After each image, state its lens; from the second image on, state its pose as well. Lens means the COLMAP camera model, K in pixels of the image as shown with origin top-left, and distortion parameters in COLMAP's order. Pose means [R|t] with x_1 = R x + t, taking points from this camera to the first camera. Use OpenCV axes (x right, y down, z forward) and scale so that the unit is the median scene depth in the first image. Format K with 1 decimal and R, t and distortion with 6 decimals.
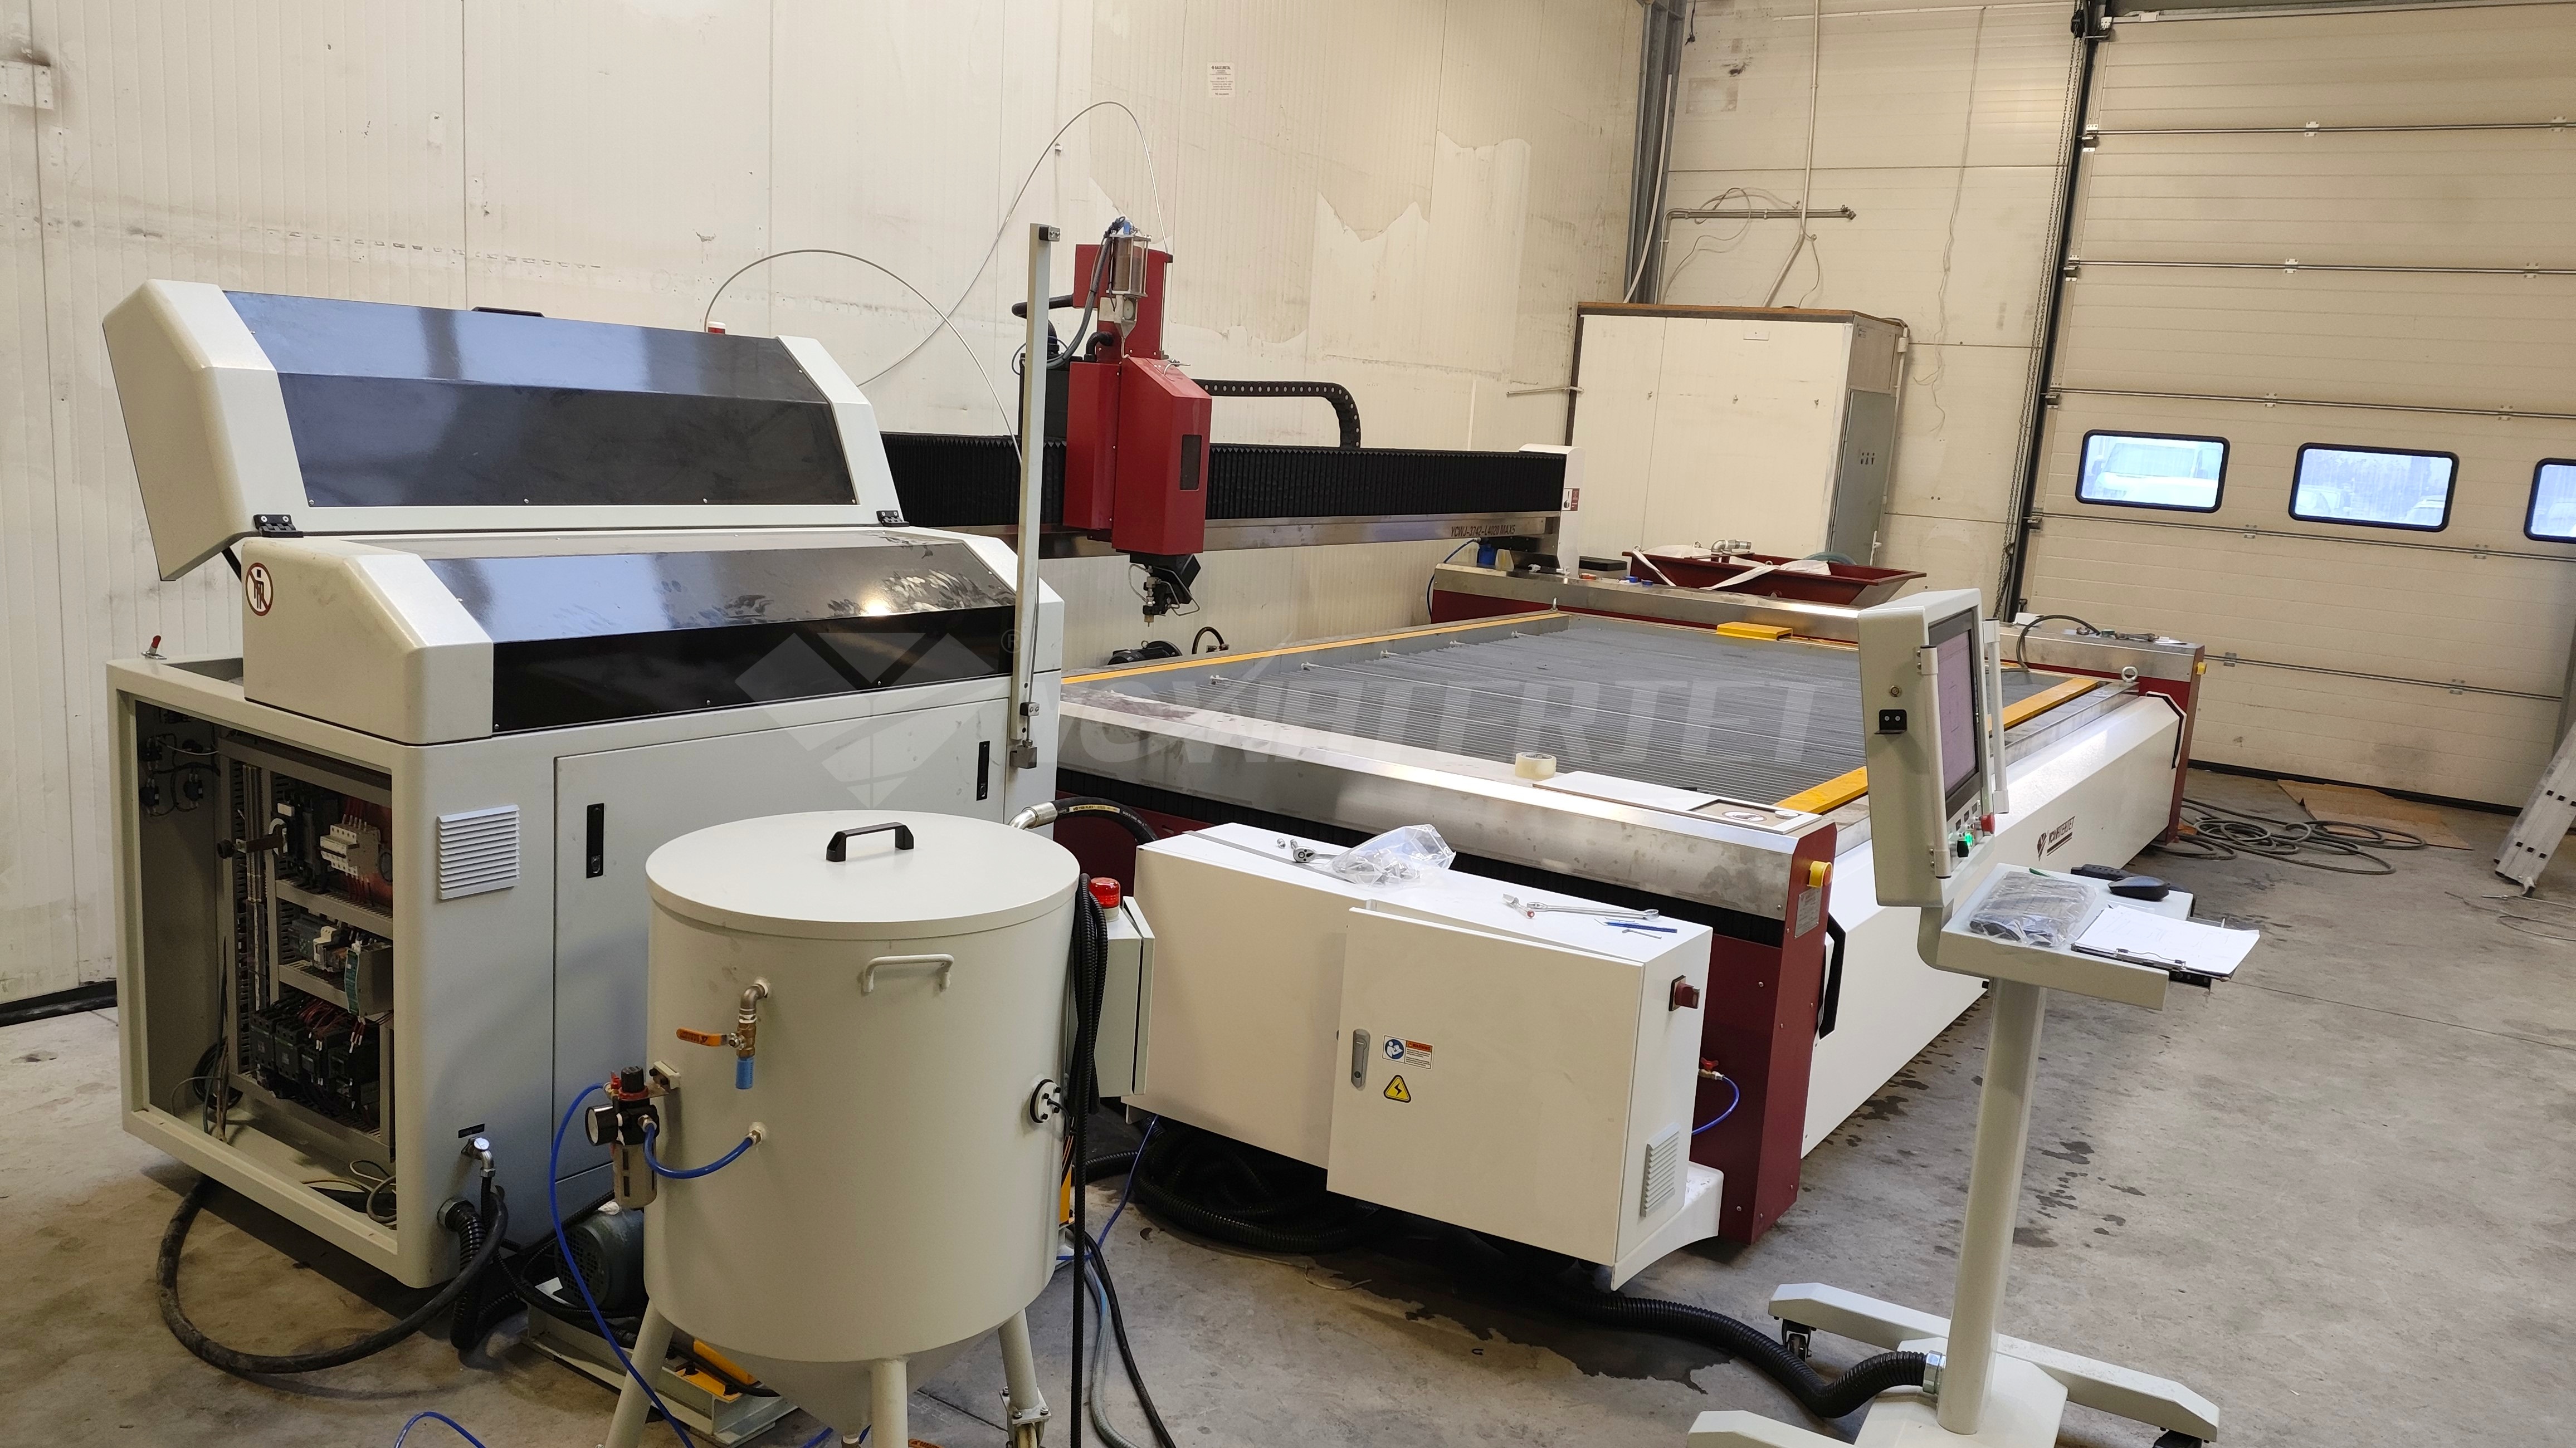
lens RADIAL K [[1857.0, 0, 1276.0], [0, 1857.0, 751.7], [0, 0, 1]] dist [0.030801, -0.051652]
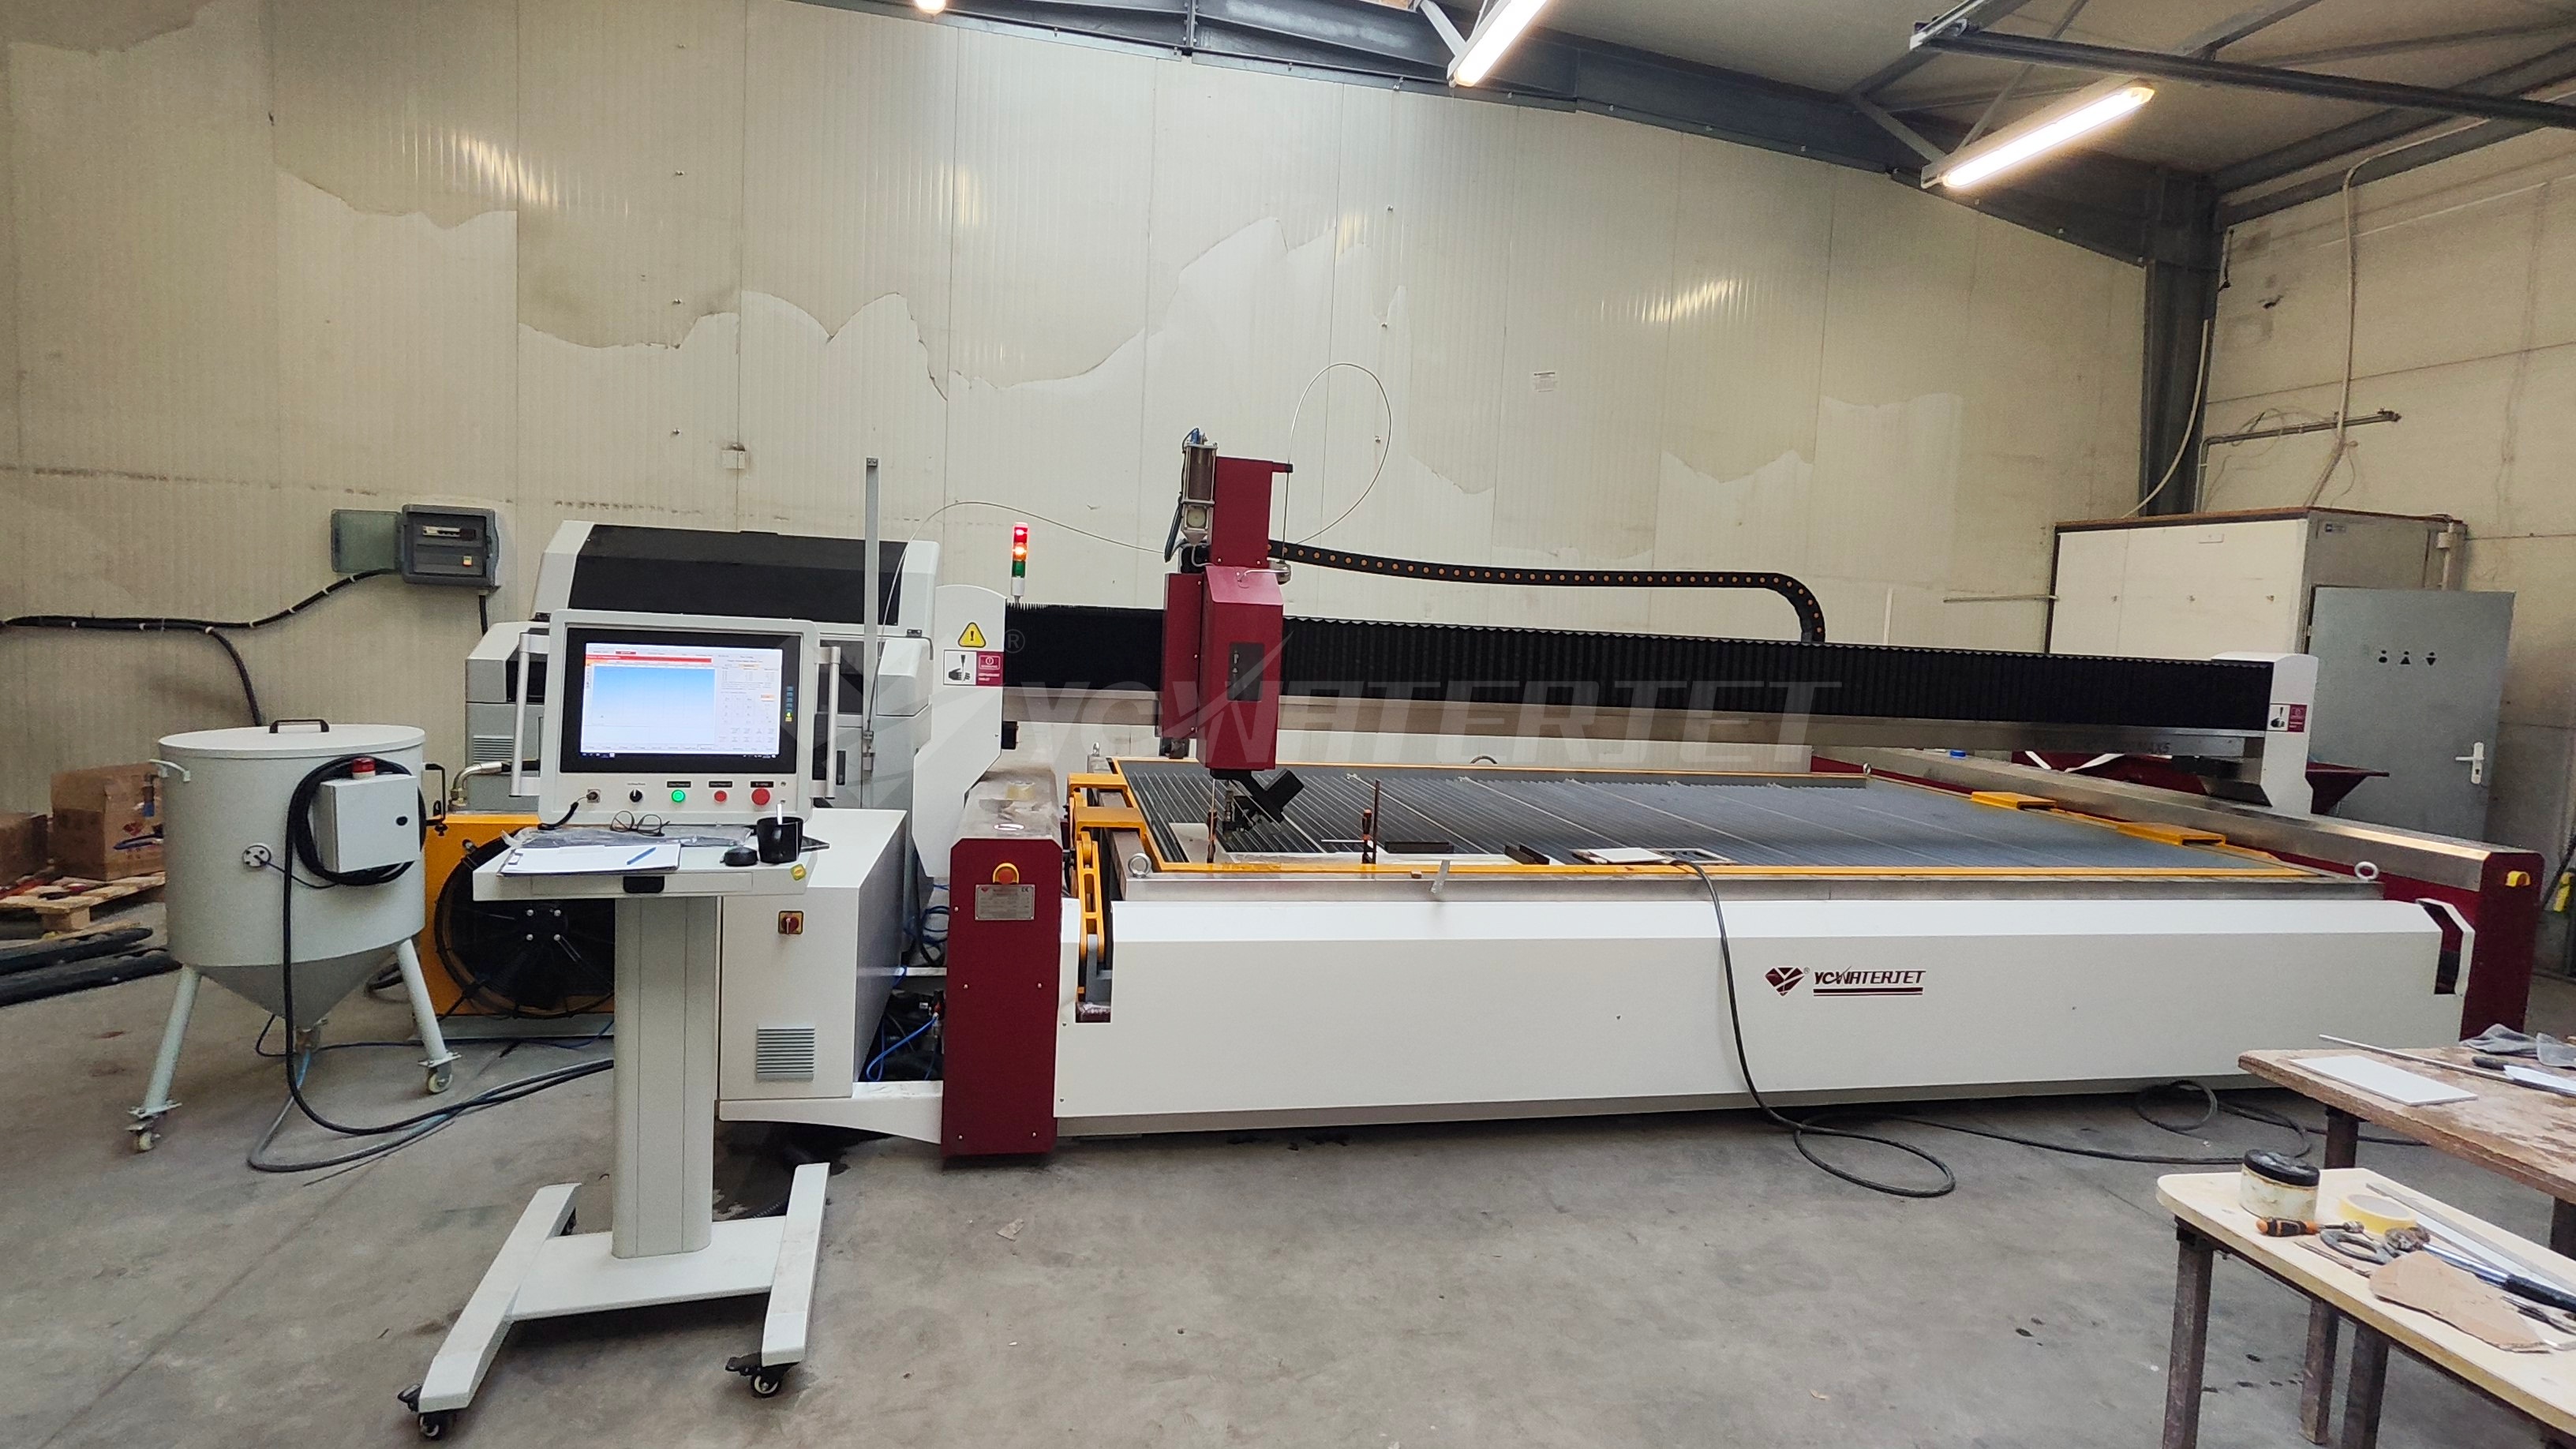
lens RADIAL K [[1172.3, 0, 1231.6], [0, 1172.3, 683.8], [0, 0, 1]] dist [-0.013642, 0.000171]
pose [[0.715247, 0.015112, -0.698709, 0.723690], [-0.129305, 0.985367, -0.111053, 0.001342], [0.686806, 0.169777, 0.706734, 0.394967]]
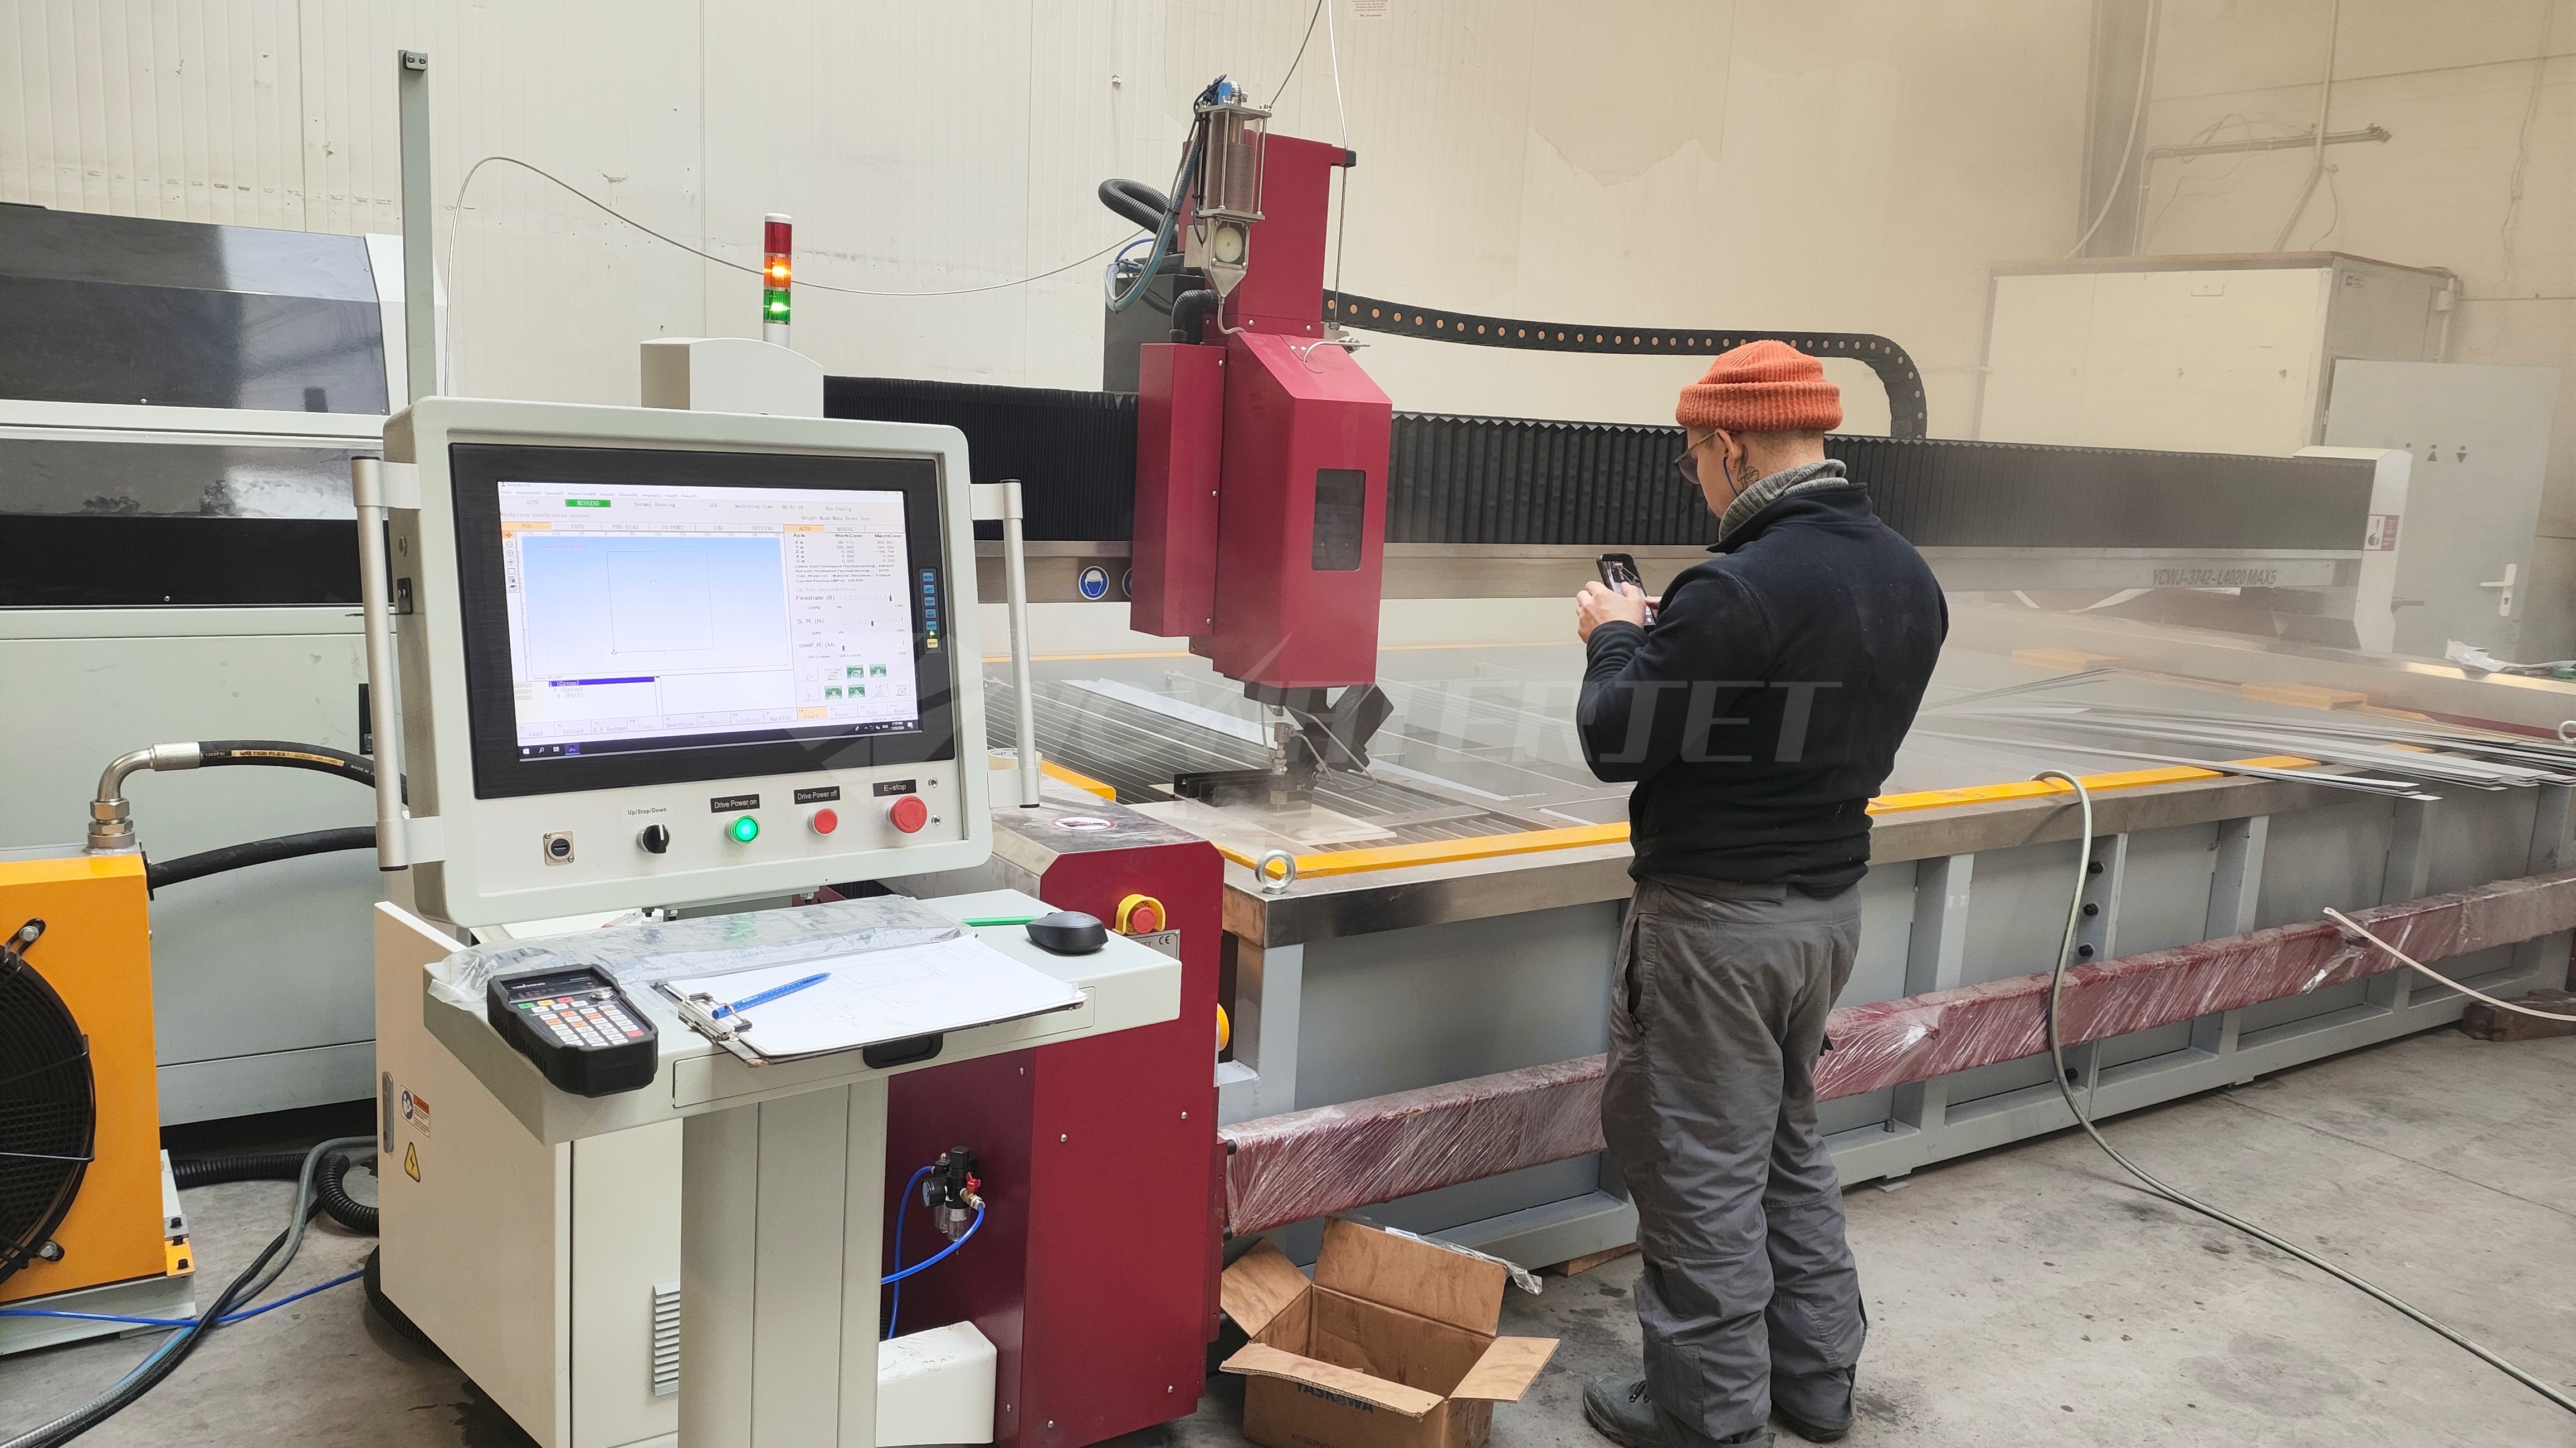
lens RADIAL K [[1857.0, 0, 1245.0], [0, 1857.0, 755.4], [0, 0, 1]] dist [0.030801, -0.051652]
pose [[0.927491, 0.049539, -0.370549, 0.414423], [-0.058242, 0.998226, -0.012328, 0.008771], [0.369281, 0.033015, 0.928731, 0.299558]]
